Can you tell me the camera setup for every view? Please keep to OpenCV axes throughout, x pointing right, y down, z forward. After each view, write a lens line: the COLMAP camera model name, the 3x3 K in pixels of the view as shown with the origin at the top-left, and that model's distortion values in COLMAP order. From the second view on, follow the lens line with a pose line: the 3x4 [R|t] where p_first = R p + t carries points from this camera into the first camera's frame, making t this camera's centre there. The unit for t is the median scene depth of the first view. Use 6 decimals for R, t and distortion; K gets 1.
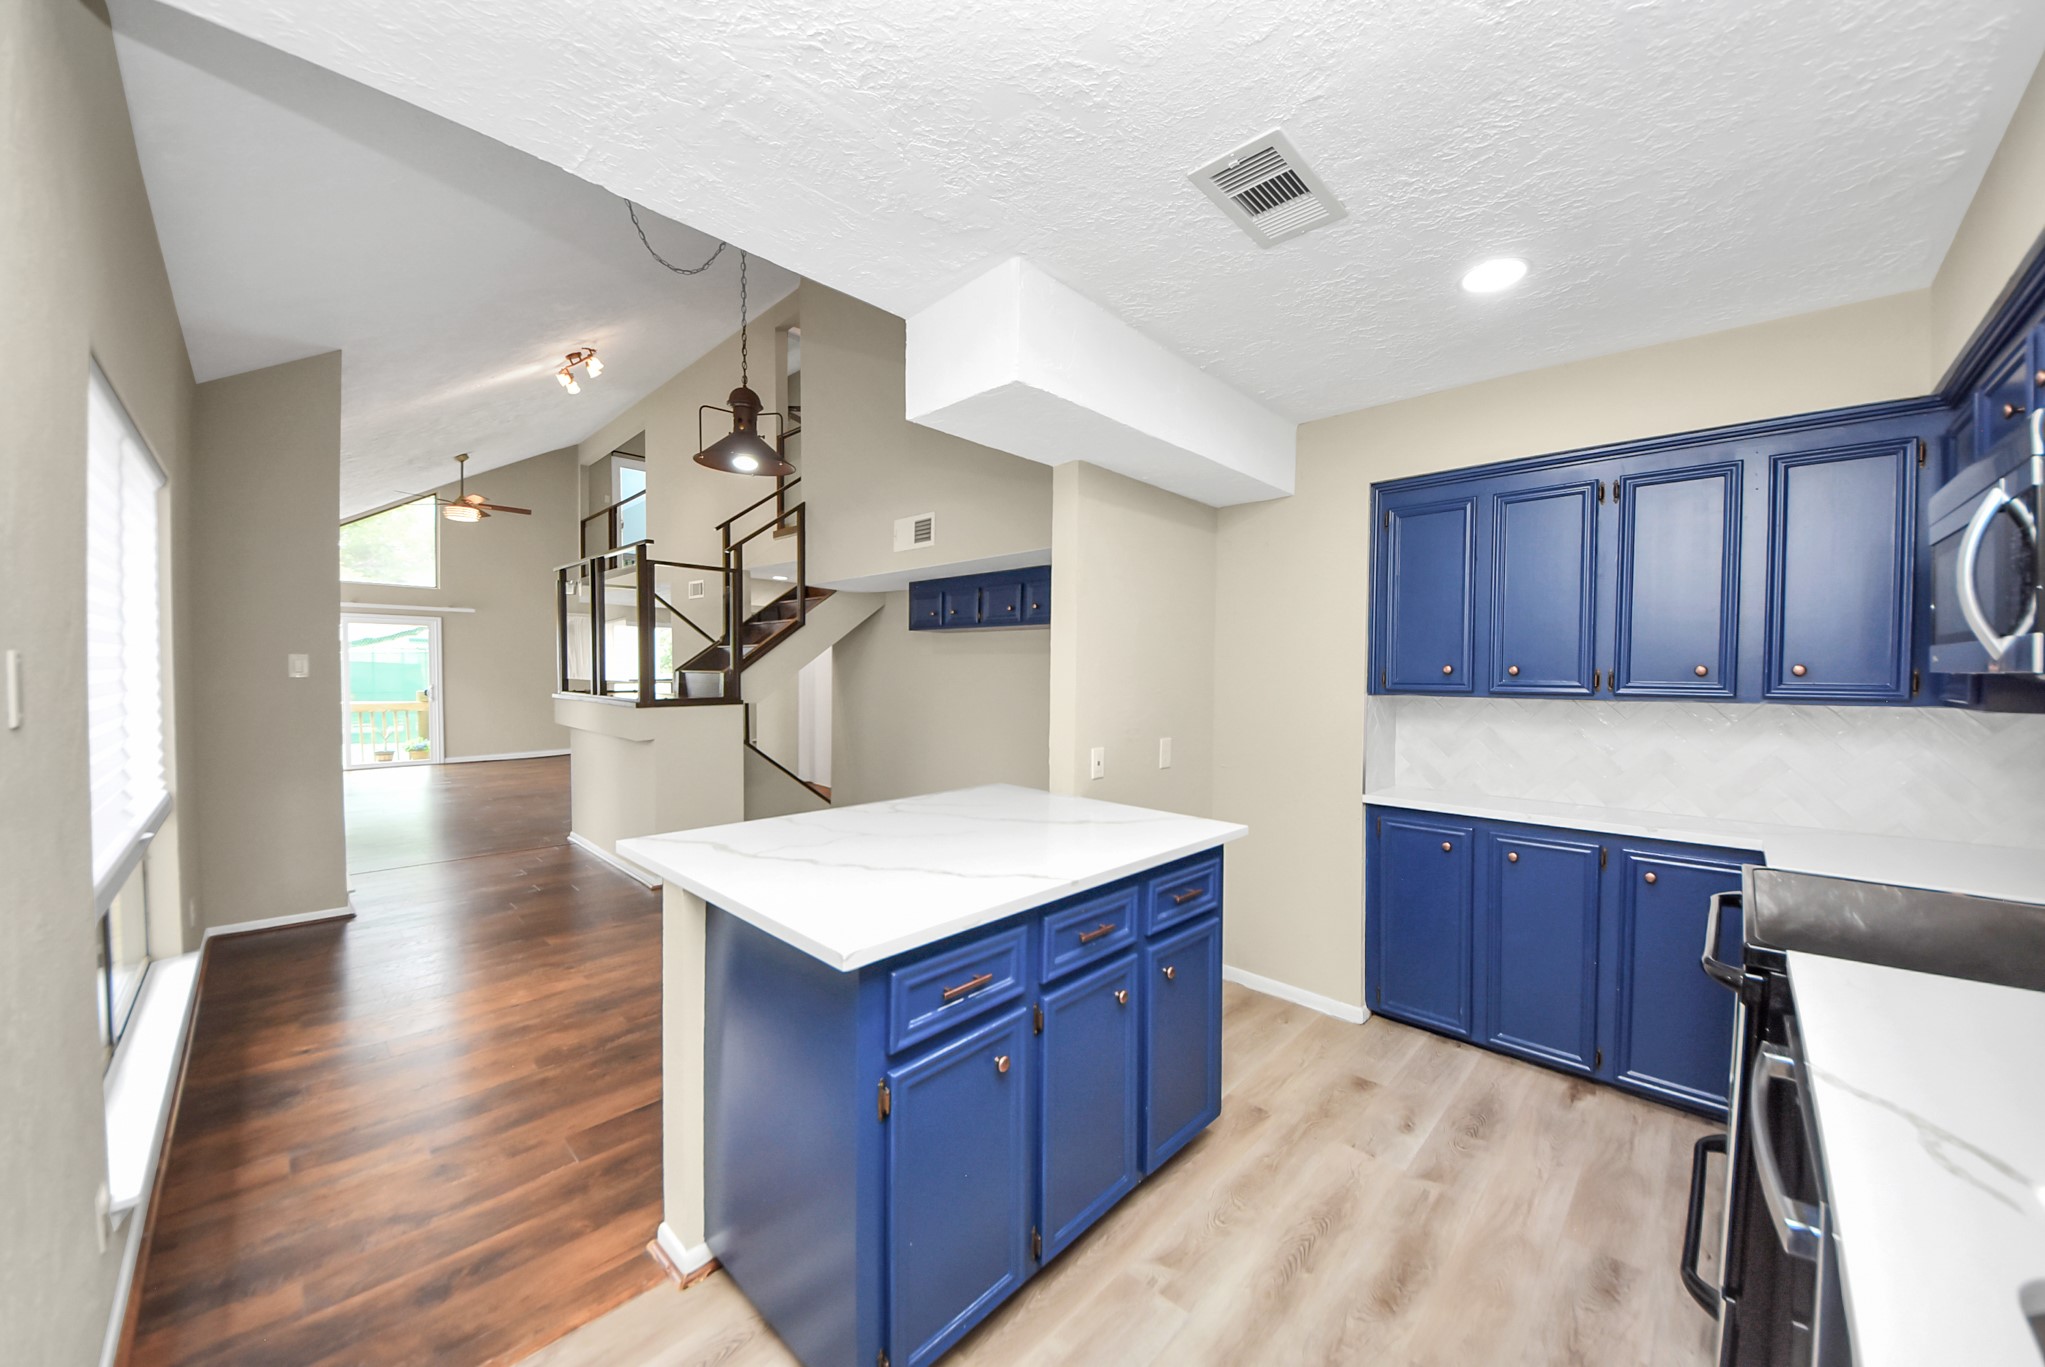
lens RADIAL K [[761.9, 0, 1058.2], [0, 761.9, 678.4], [0, 0, 1]] dist [0.015919, -0.007778]
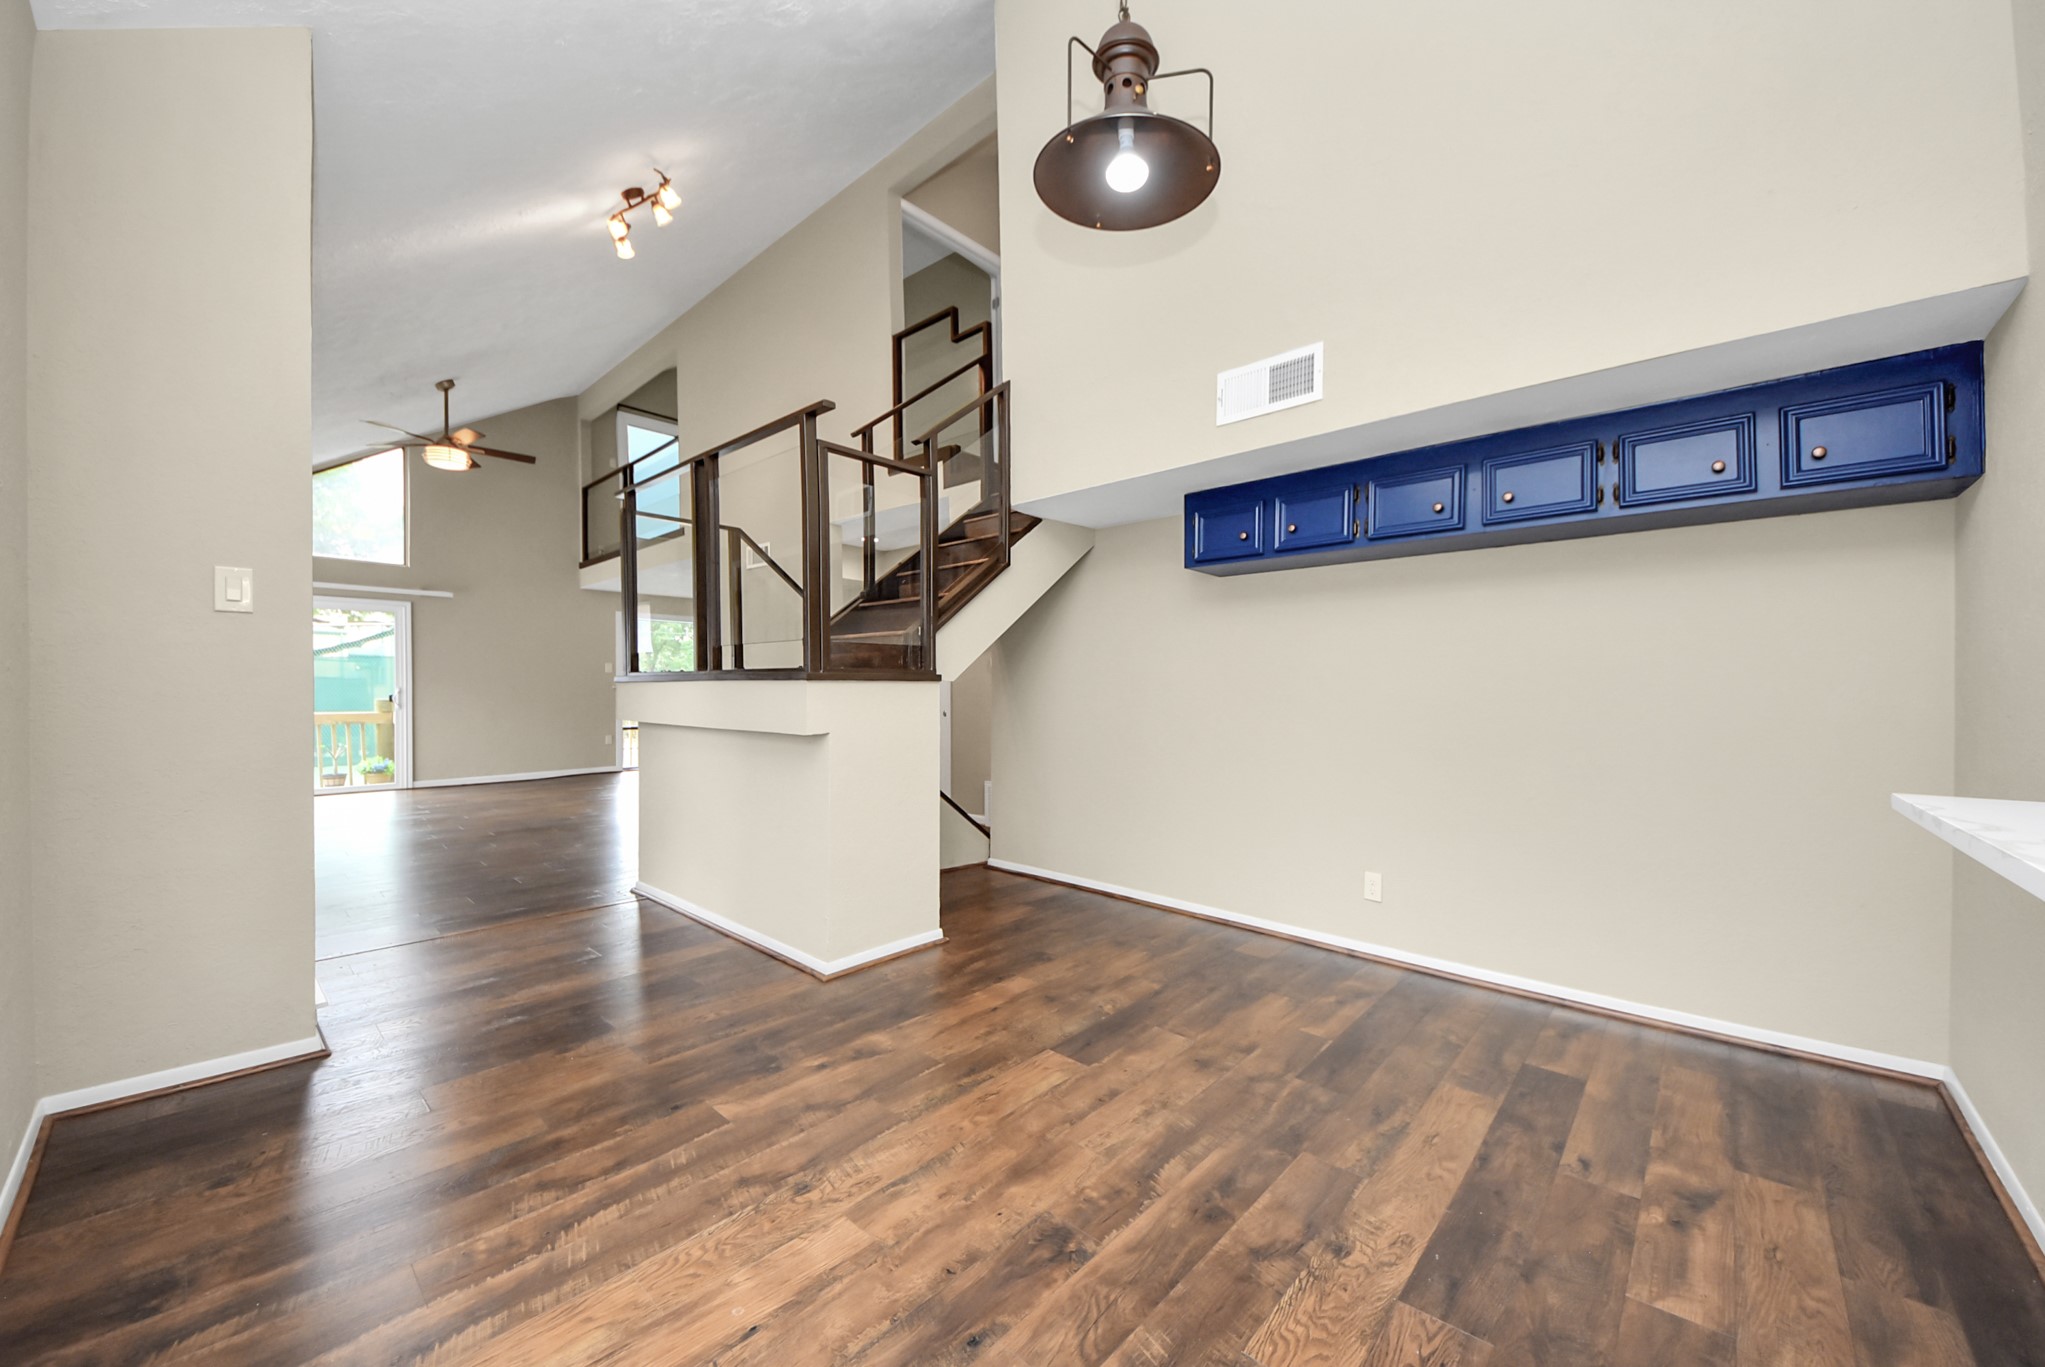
lens RADIAL K [[761.9, 0, 1029.5], [0, 761.9, 692.1], [0, 0, 1]] dist [0.015919, -0.007778]
pose [[0.999508, -0.010128, 0.029686, -0.228145], [0.010426, 0.999897, -0.009884, 0.031383], [-0.029583, 0.010188, 0.999510, 0.229603]]
